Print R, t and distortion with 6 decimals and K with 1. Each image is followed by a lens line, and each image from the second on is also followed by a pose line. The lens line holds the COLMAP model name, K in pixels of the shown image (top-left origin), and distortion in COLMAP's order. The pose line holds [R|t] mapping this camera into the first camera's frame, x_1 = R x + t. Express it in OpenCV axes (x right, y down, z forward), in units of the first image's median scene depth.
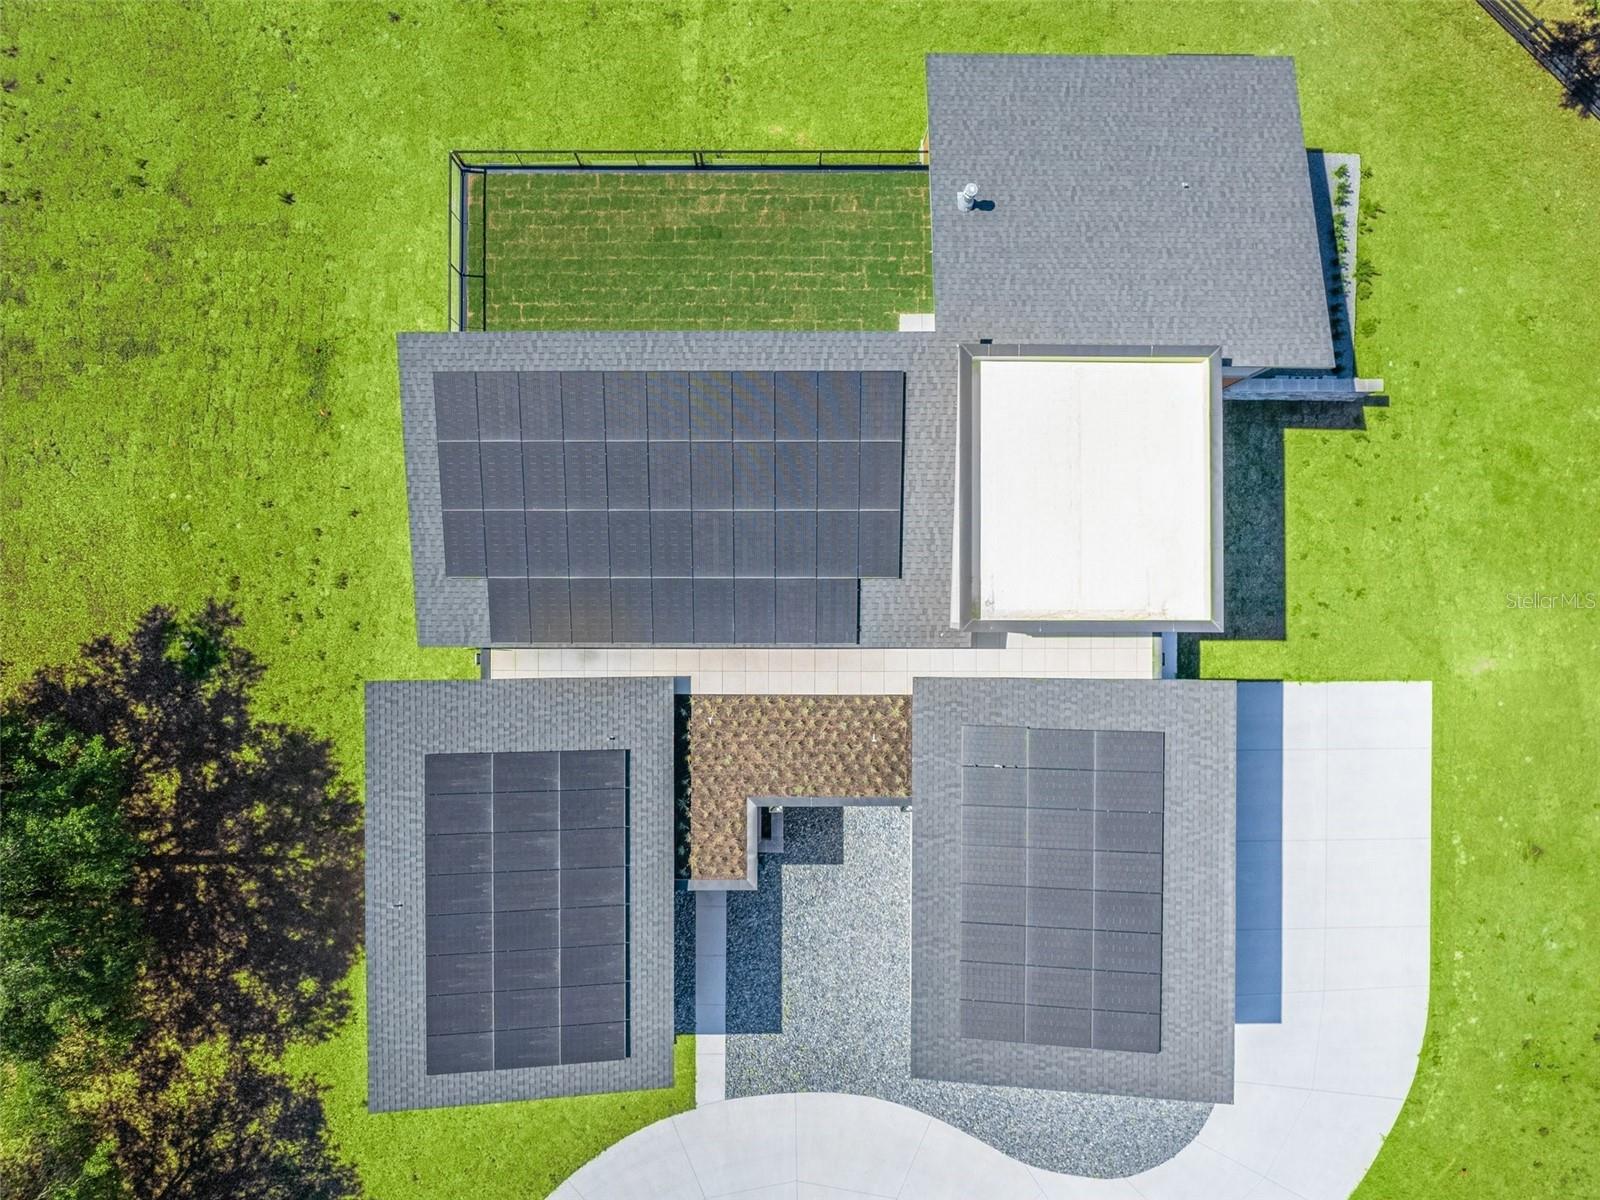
lens RADIAL K [[1162.2, 0, 749.7], [0, 1162.2, 565.4], [0, 0, 1]] dist [-0.073219, 0.054312]
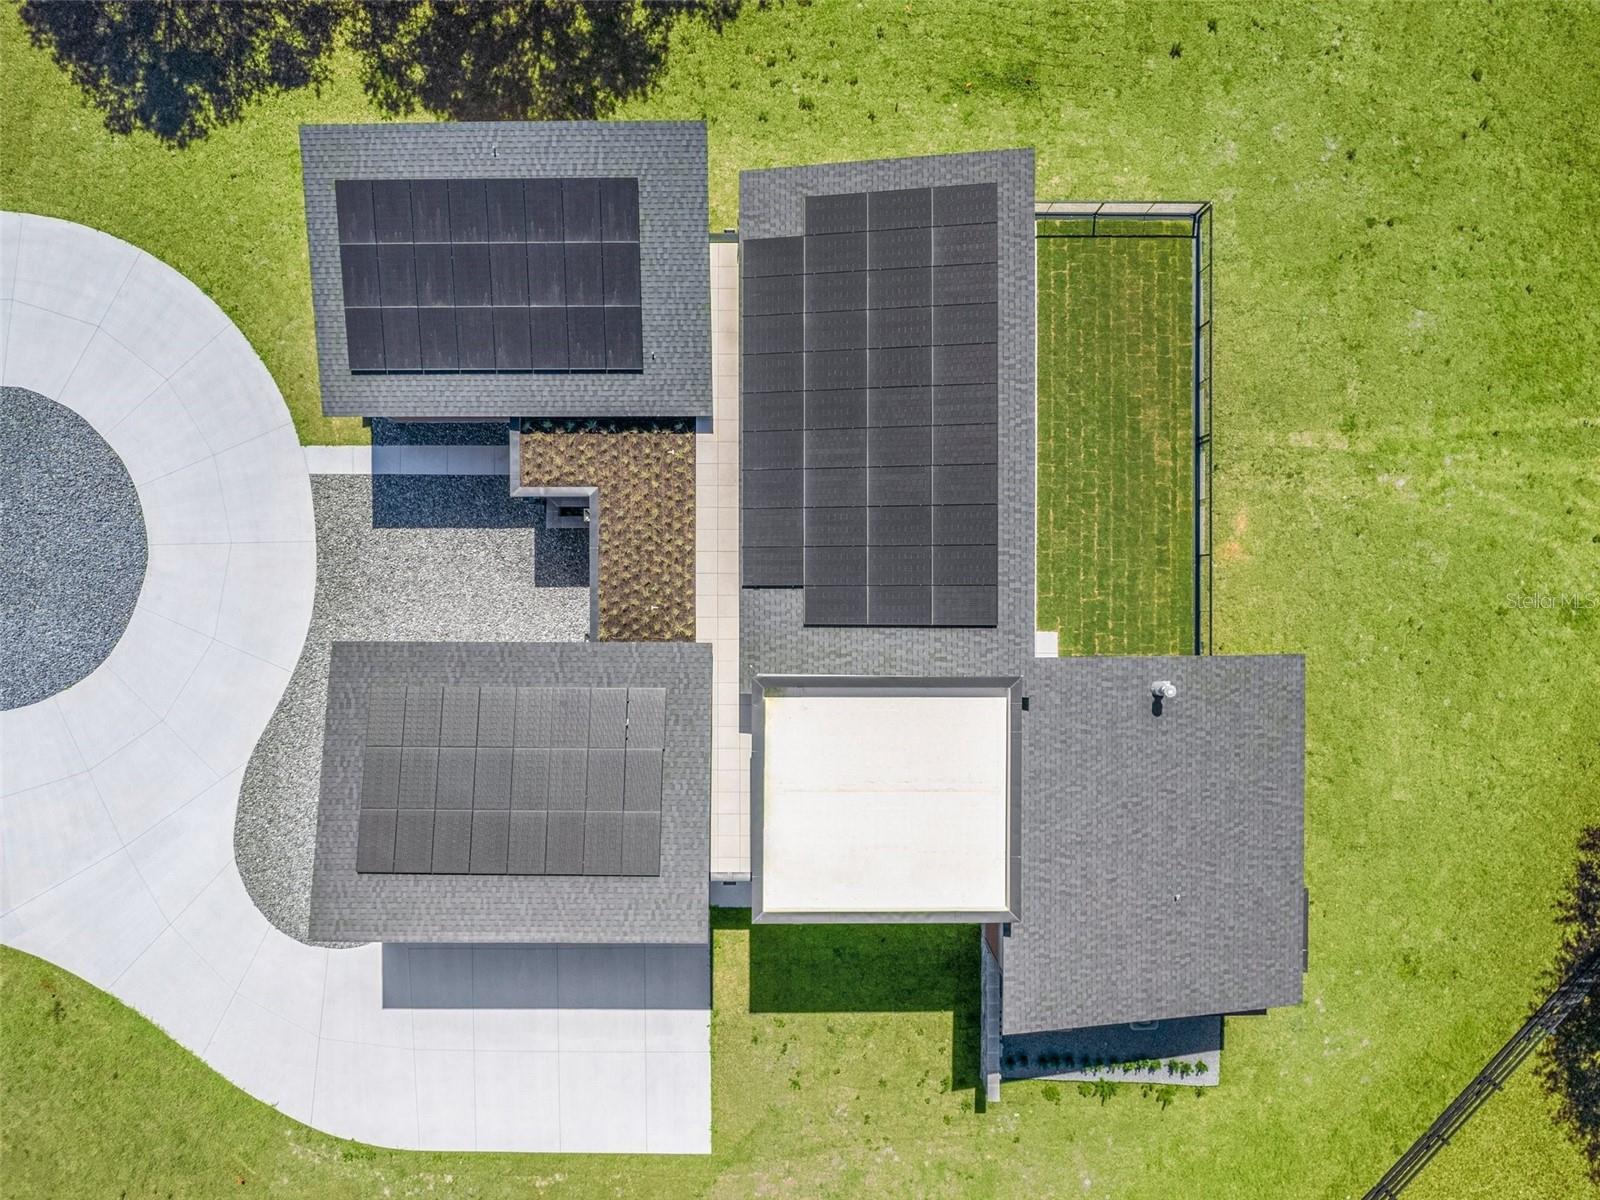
lens RADIAL K [[1221.4, 0, 848.9], [0, 1221.4, 578.6], [0, 0, 1]] dist [-0.071060, 0.050073]
pose [[0.000589, 0.999965, 0.008329, 0.064736], [-0.999995, 0.000563, 0.003090, -0.027823], [0.003085, -0.008331, 0.999961, -0.095374]]
